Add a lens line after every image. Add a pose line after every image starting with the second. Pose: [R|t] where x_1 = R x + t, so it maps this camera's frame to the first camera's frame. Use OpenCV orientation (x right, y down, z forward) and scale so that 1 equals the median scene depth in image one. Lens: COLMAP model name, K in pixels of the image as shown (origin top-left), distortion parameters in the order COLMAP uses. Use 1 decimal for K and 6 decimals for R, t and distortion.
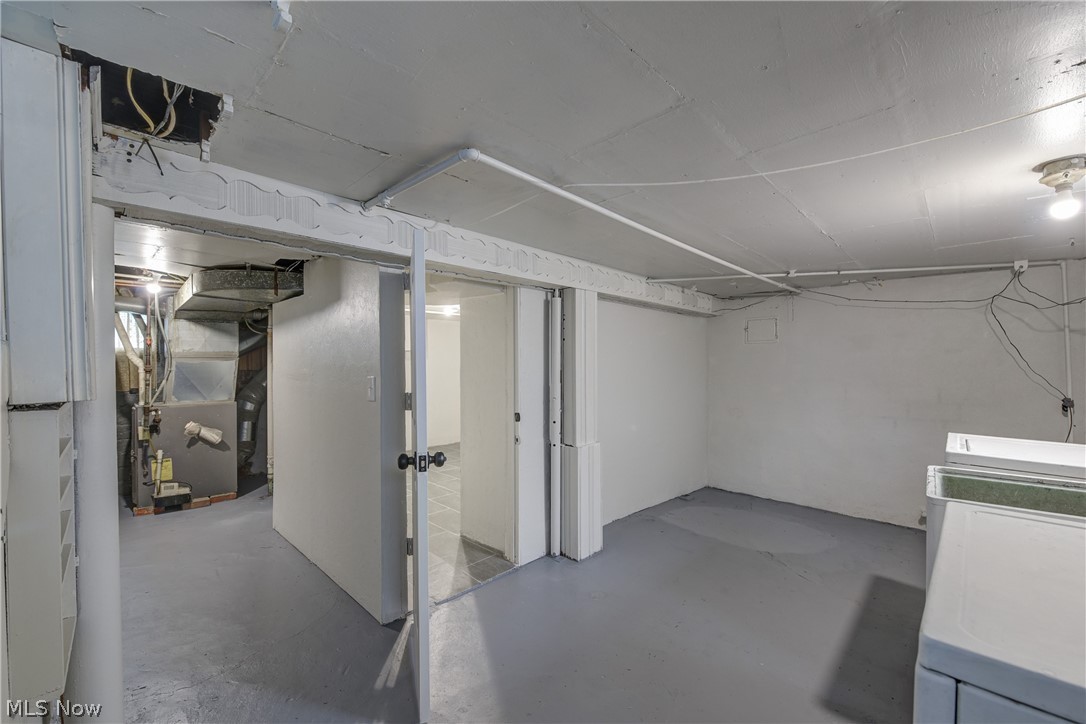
lens RADIAL K [[431.0, 0, 544.1], [0, 431.0, 366.9], [0, 0, 1]] dist [0.006823, -0.000437]
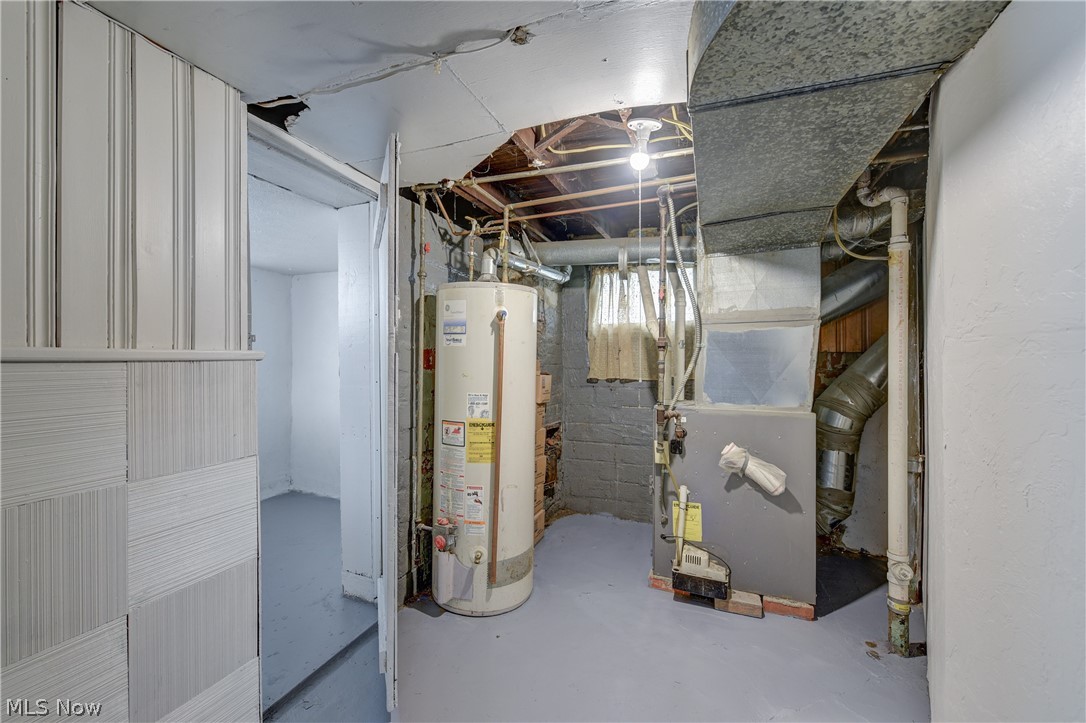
lens RADIAL K [[431.0, 0, 523.8], [0, 431.0, 361.2], [0, 0, 1]] dist [0.006823, -0.000437]
pose [[0.345652, 0.003715, -0.938356, -0.387205], [-0.006191, 0.999979, 0.001678, 0.025097], [0.938343, 0.005229, 0.345667, 0.550092]]
